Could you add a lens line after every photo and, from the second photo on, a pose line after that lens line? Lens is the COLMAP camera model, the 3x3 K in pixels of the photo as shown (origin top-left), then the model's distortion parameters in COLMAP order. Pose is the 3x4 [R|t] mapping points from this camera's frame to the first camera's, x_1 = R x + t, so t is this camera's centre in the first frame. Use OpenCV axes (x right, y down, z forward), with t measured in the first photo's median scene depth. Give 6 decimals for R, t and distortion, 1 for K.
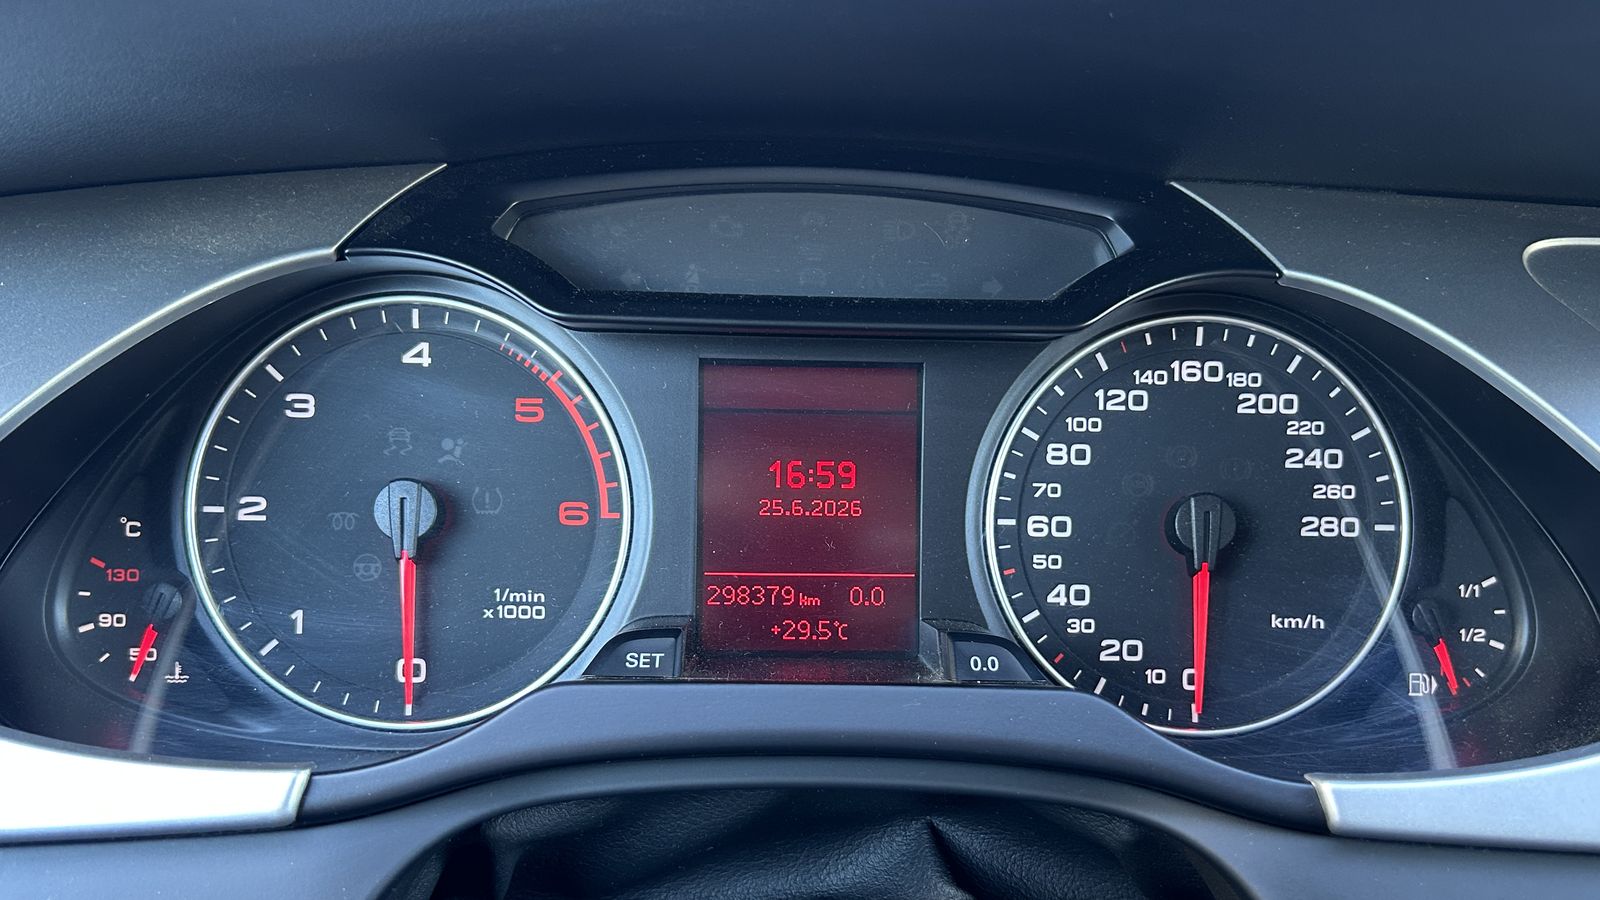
lens RADIAL K [[1373.3, 0, 800.8], [0, 1373.3, 553.2], [0, 0, 1]] dist [0.102124, -0.300328]
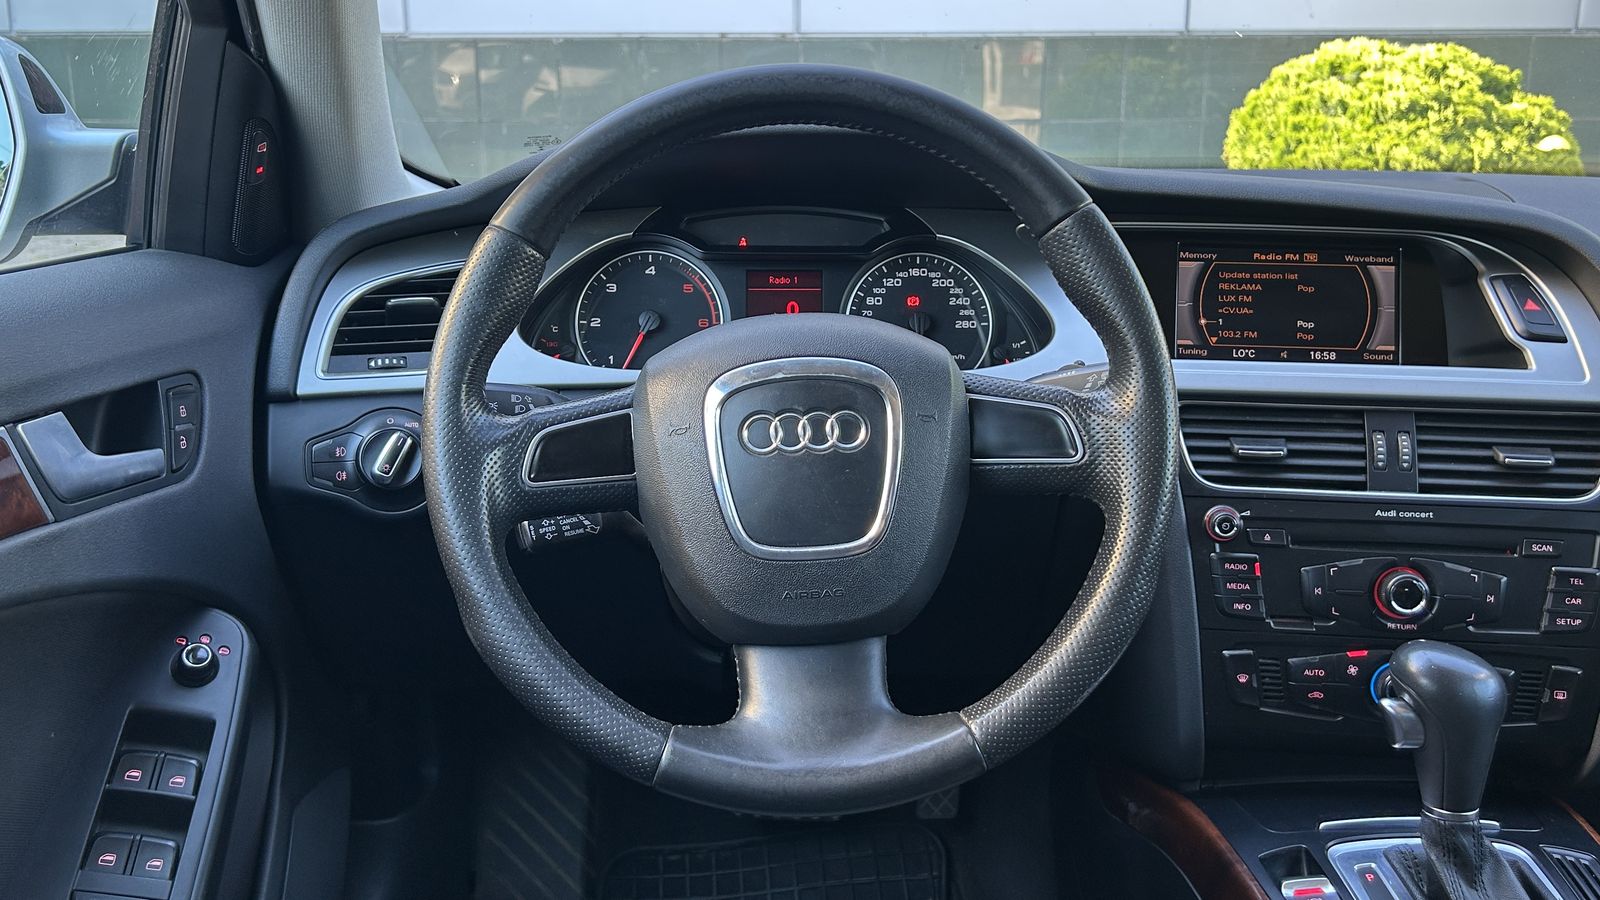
lens RADIAL K [[1368.3, 0, 800.7], [0, 1368.3, 438.3], [0, 0, 1]] dist [0.105663, -0.197824]
pose [[0.999805, -0.018954, -0.005555, 0.051145], [0.018144, 0.992496, -0.120924, 0.561580], [0.007805, 0.120799, 0.992646, -1.825766]]
